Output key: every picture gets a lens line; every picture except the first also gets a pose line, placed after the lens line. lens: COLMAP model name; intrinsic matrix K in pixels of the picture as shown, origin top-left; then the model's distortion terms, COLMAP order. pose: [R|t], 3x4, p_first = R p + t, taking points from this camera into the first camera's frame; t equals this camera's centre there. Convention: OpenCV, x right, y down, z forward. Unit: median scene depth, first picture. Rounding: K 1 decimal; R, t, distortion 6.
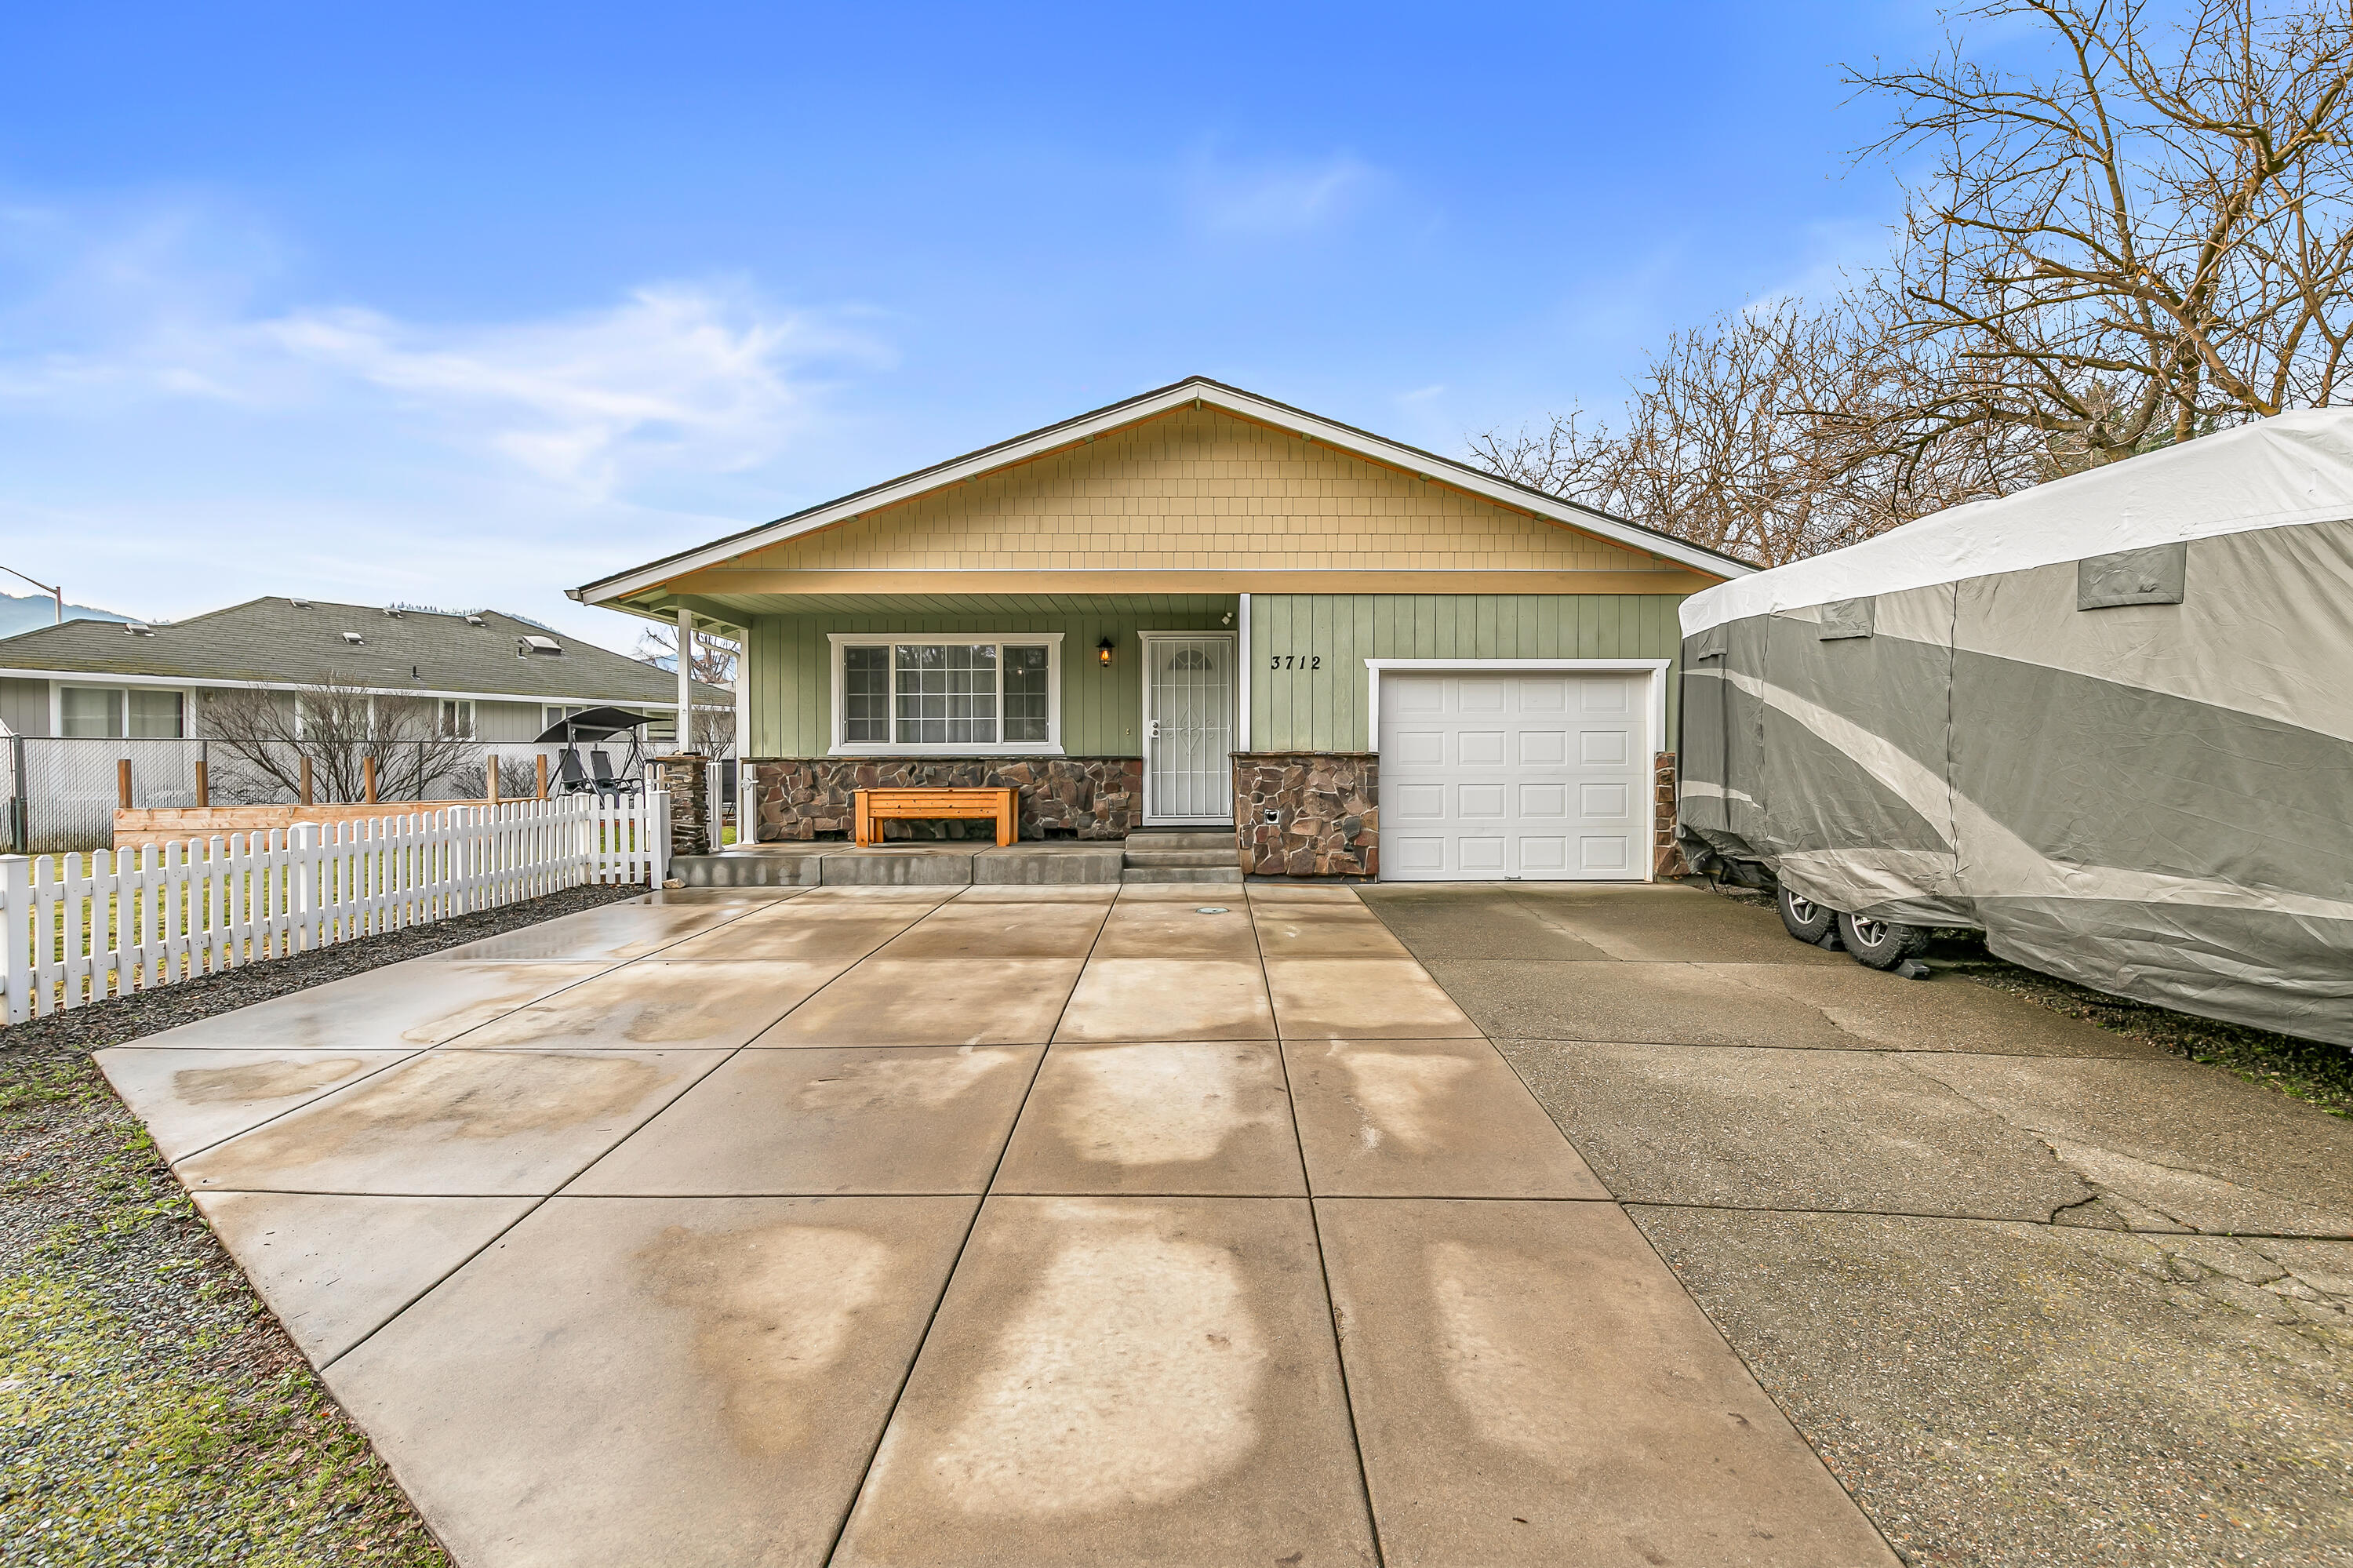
lens RADIAL K [[1101.4, 0, 1188.9], [0, 1101.4, 772.8], [0, 0, 1]] dist [0.017722, 0.000428]
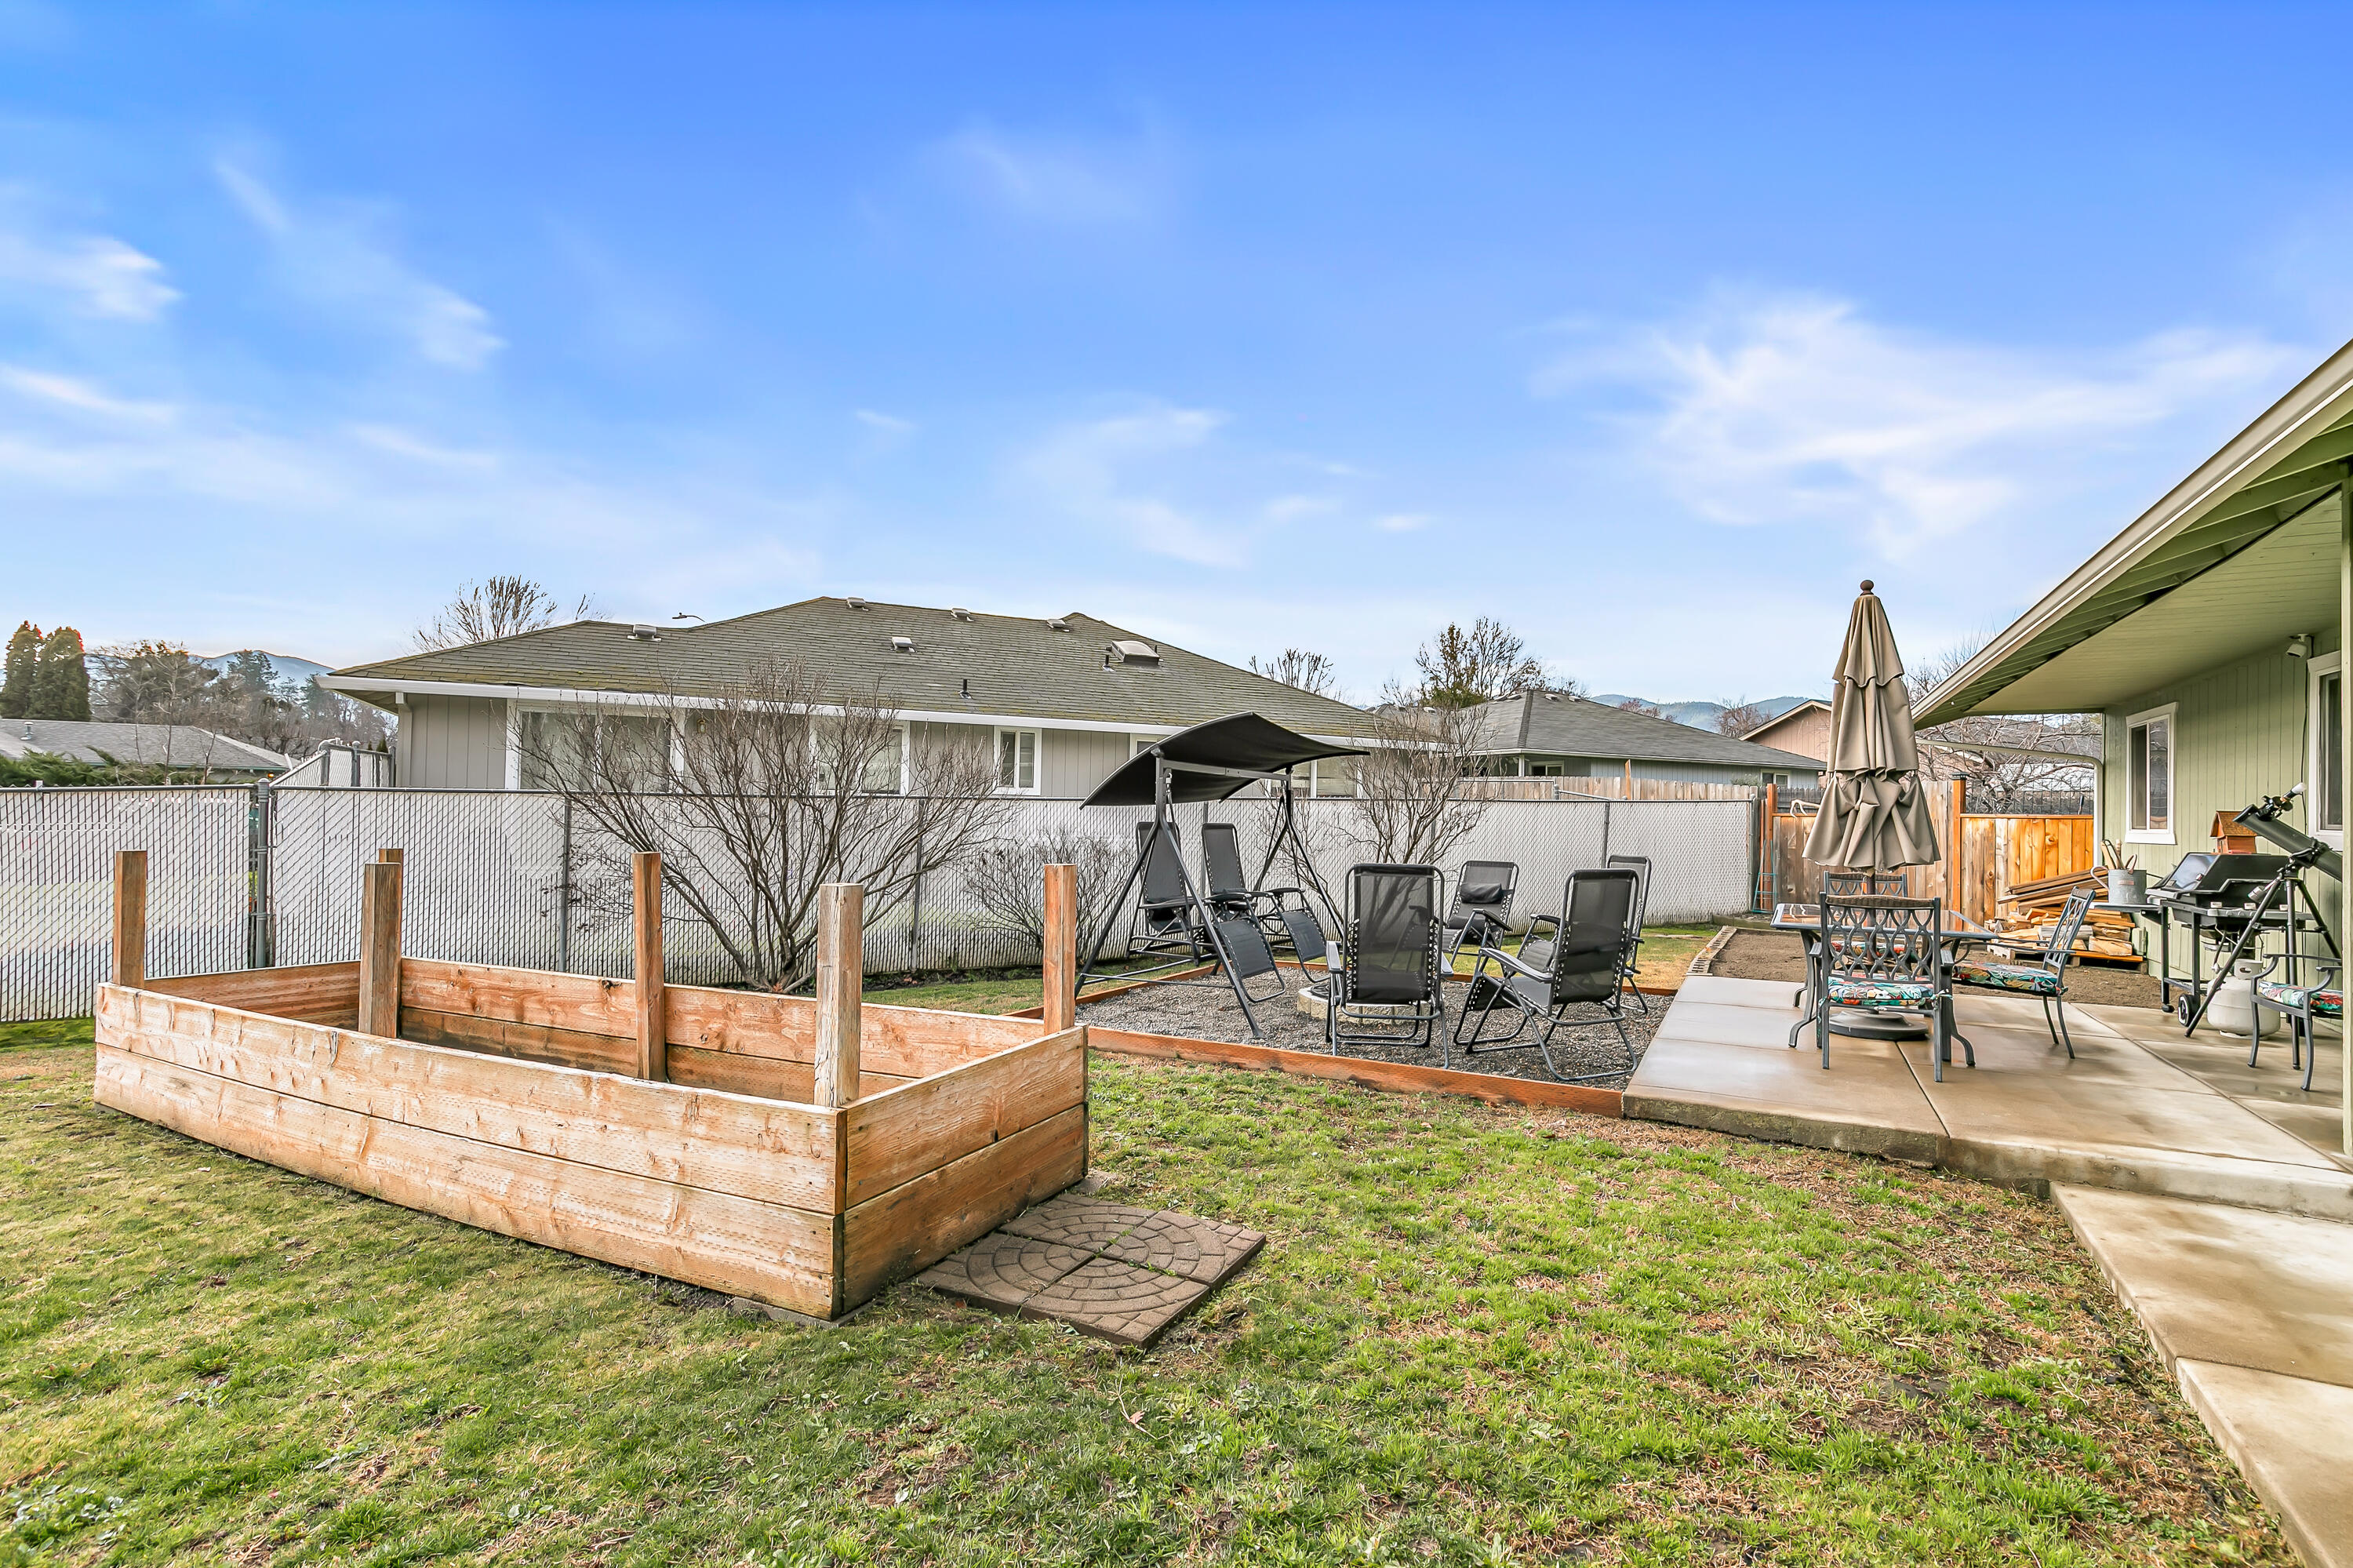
lens RADIAL K [[1101.4, 0, 1181.3], [0, 1101.4, 792.1], [0, 0, 1]] dist [0.017722, 0.000428]
pose [[0.877454, 0.010098, -0.479555, -0.329286], [-0.022299, 0.999556, -0.019754, -0.022647], [0.479143, 0.028027, 0.877289, 0.597069]]
